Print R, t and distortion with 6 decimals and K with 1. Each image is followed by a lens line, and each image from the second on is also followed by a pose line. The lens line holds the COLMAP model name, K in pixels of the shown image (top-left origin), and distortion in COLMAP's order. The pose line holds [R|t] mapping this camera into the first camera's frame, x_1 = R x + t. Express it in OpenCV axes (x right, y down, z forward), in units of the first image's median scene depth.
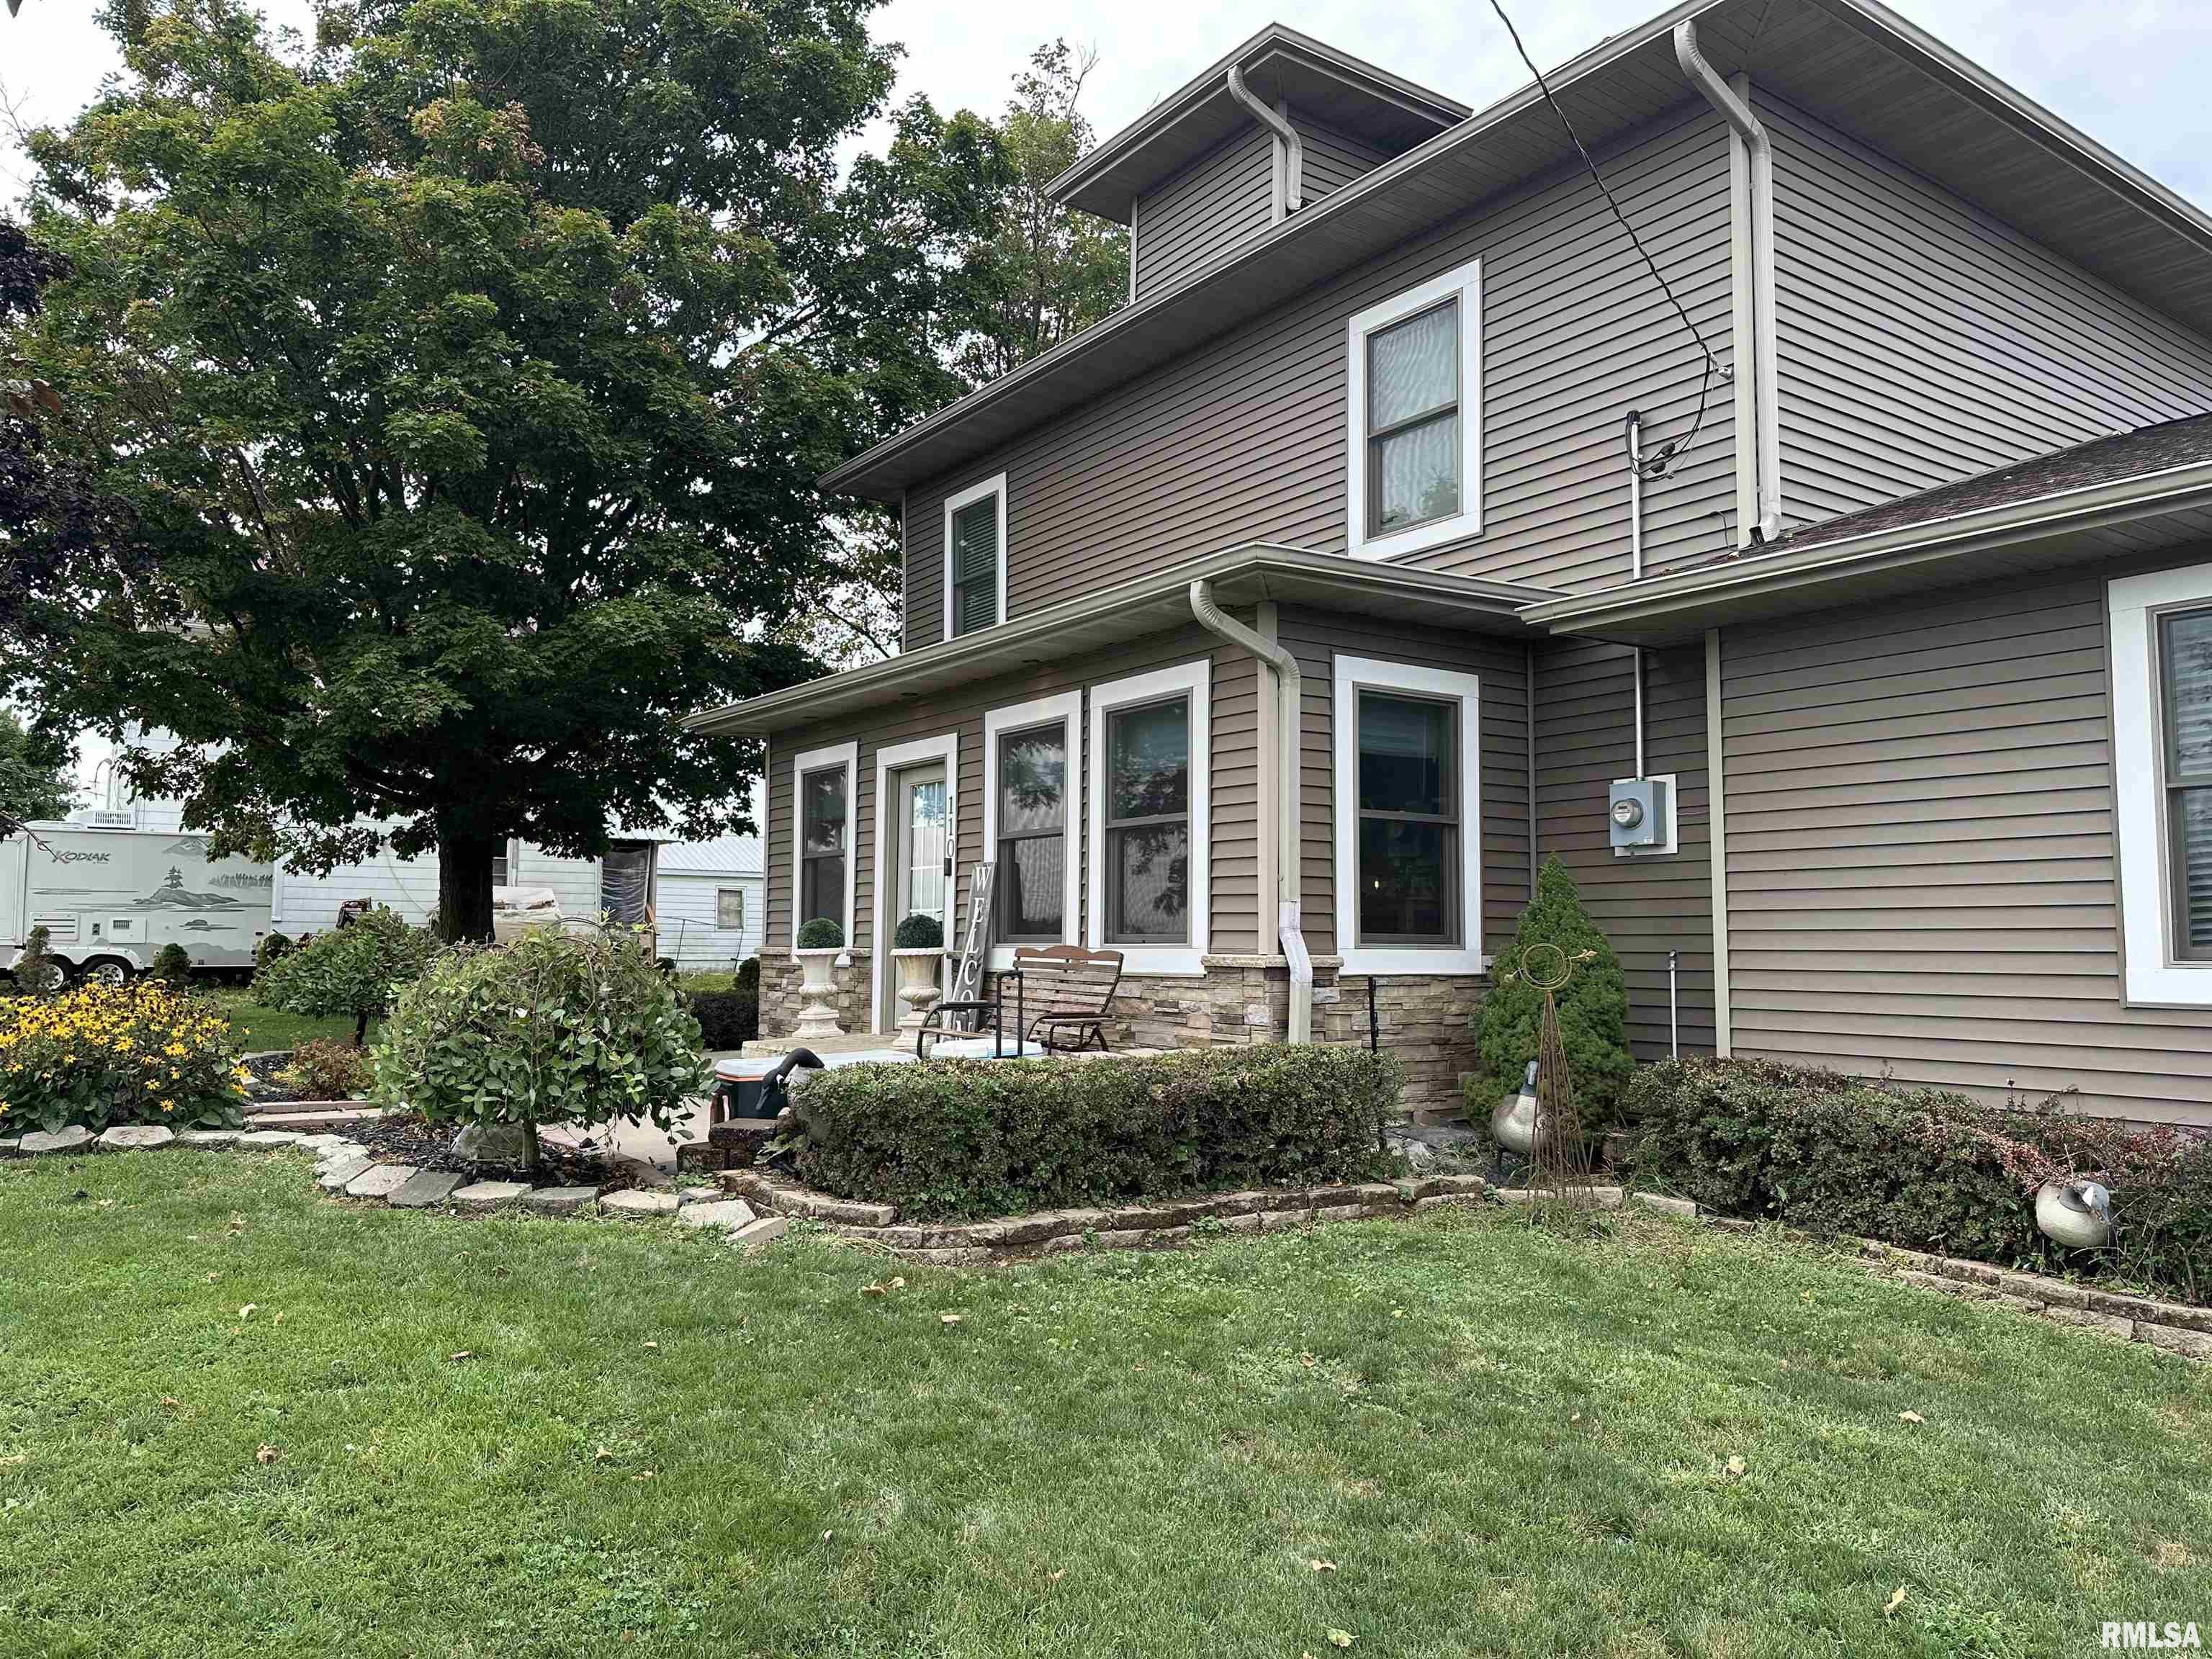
lens RADIAL K [[1519.8, 0, 1106.0], [0, 1519.8, 829.5], [0, 0, 1]] dist [0.083456, -0.095121]
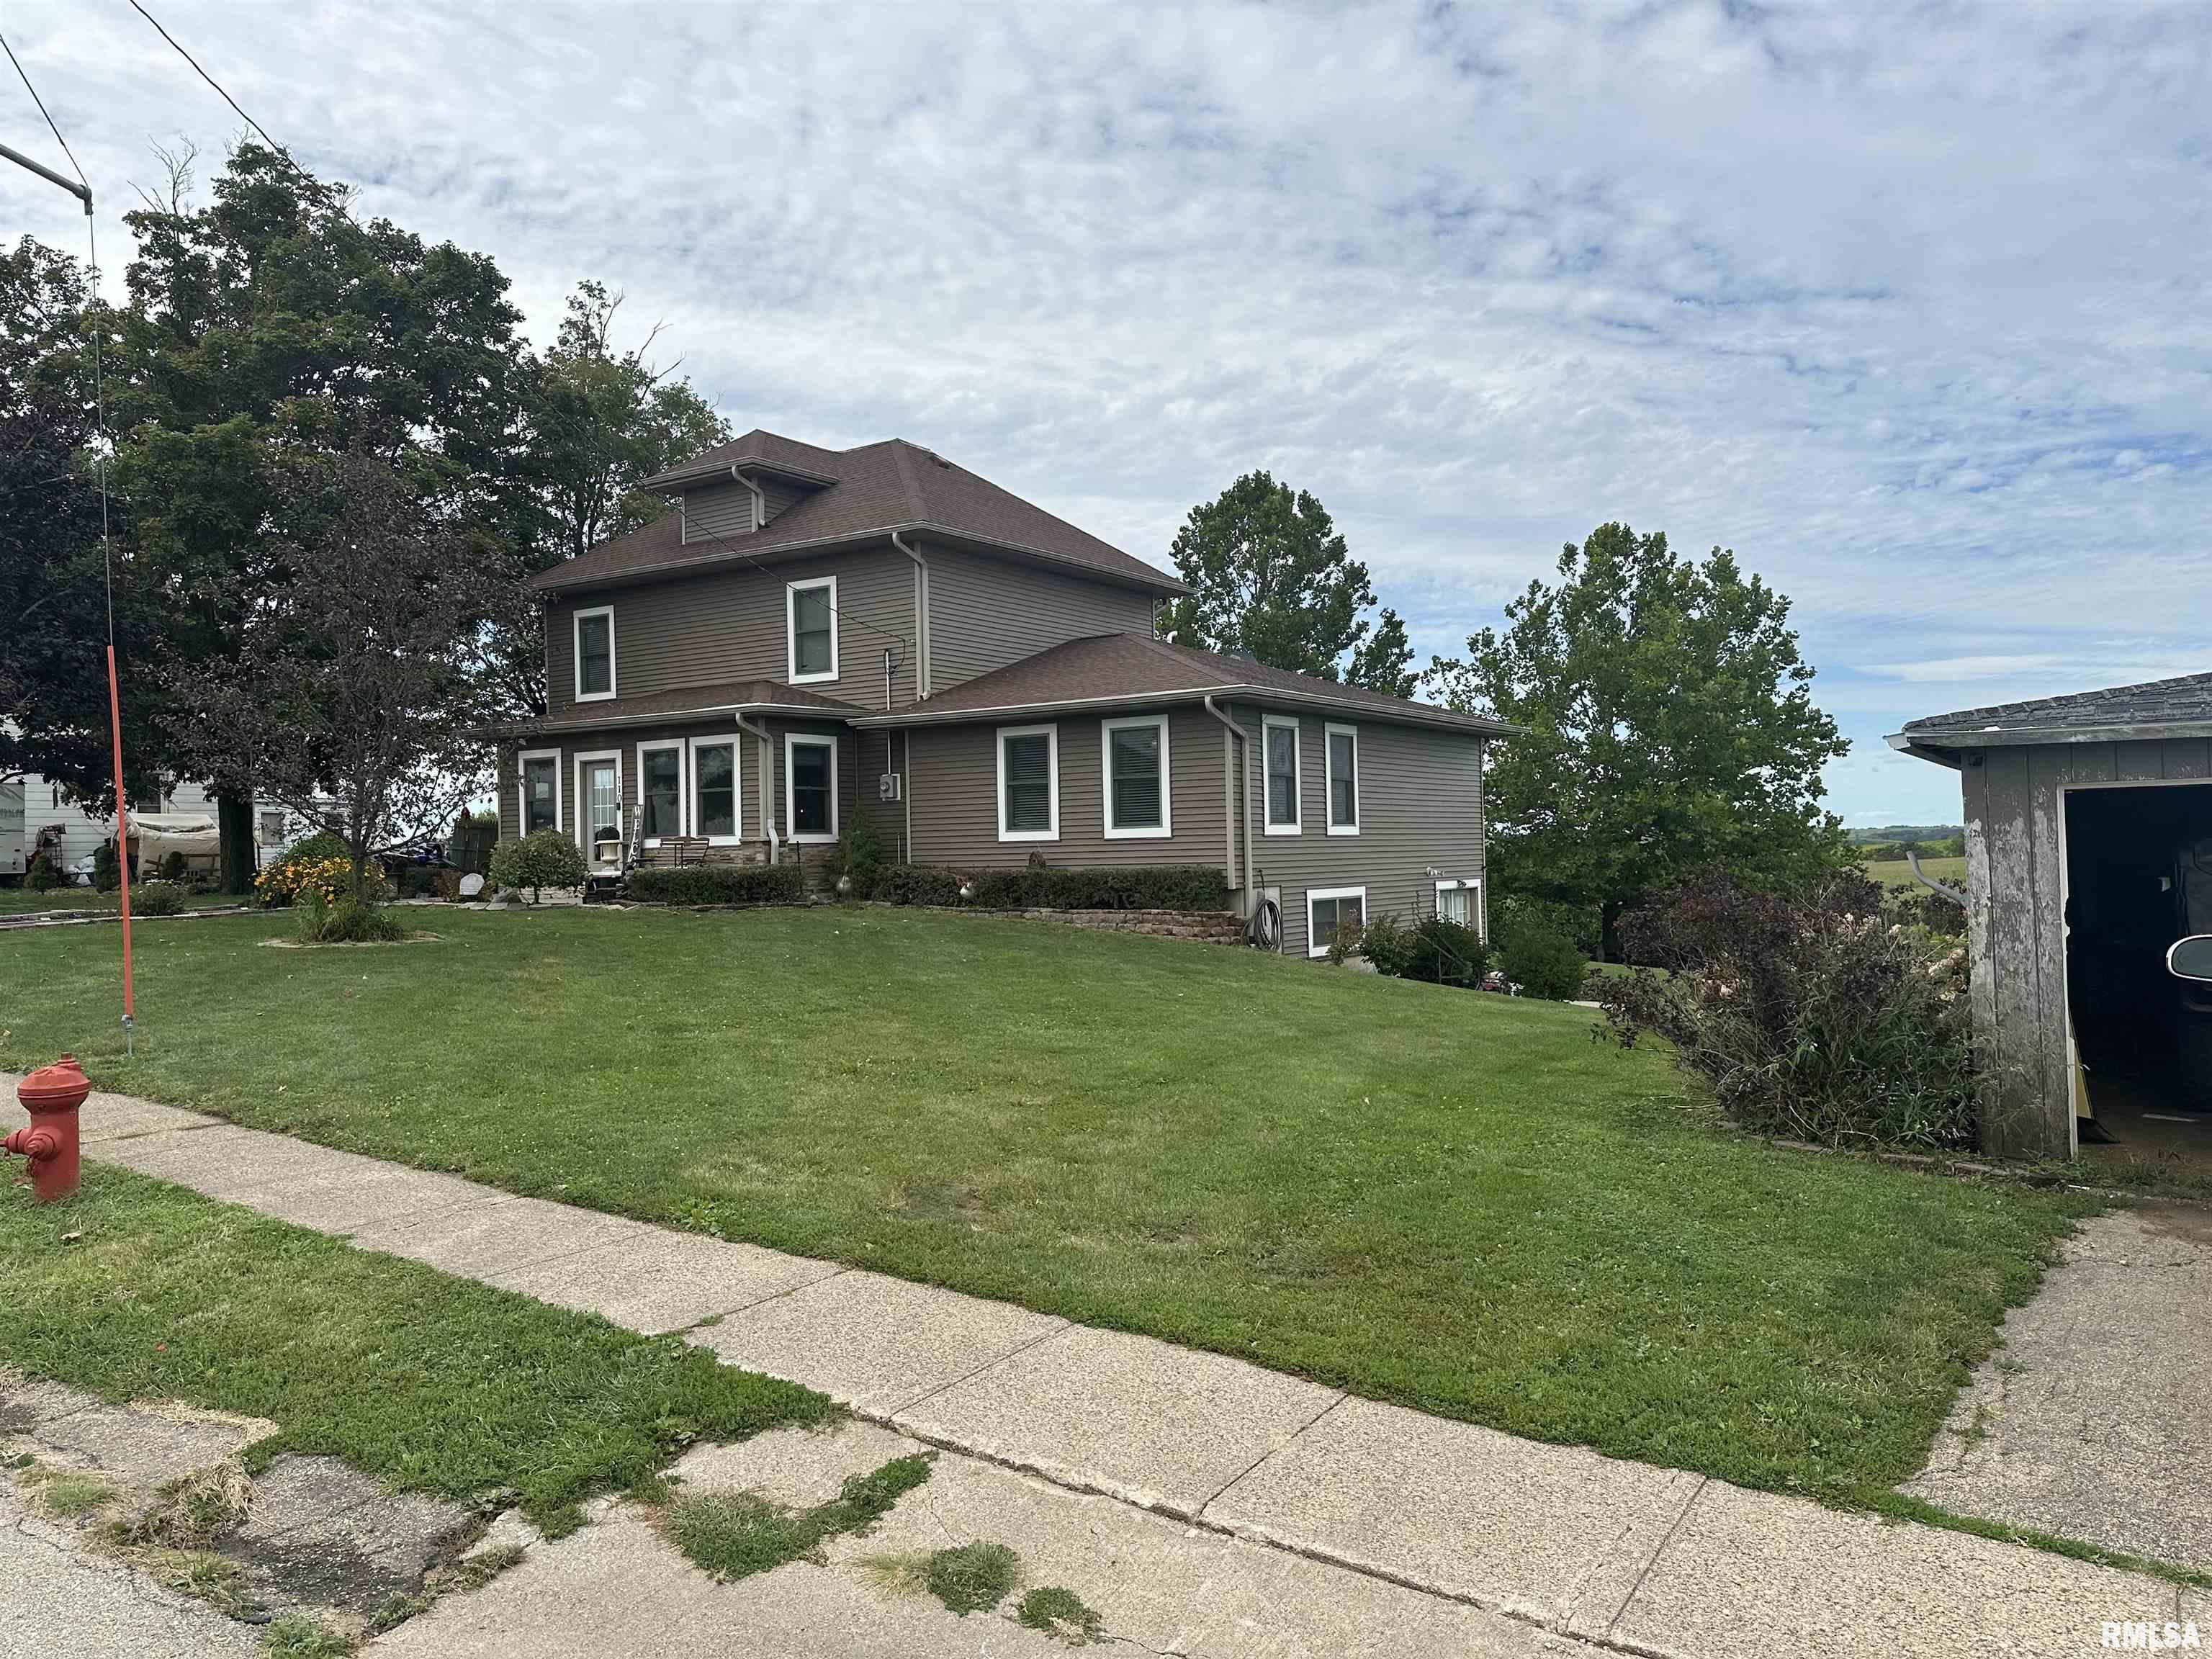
lens RADIAL K [[1519.8, 0, 1106.0], [0, 1519.8, 829.5], [0, 0, 1]] dist [0.083456, -0.095121]
pose [[0.936179, -0.019764, 0.350967, -0.280392], [-0.000510, 0.998341, 0.057579, -0.093182], [-0.351523, -0.054084, 0.934616, -1.809793]]
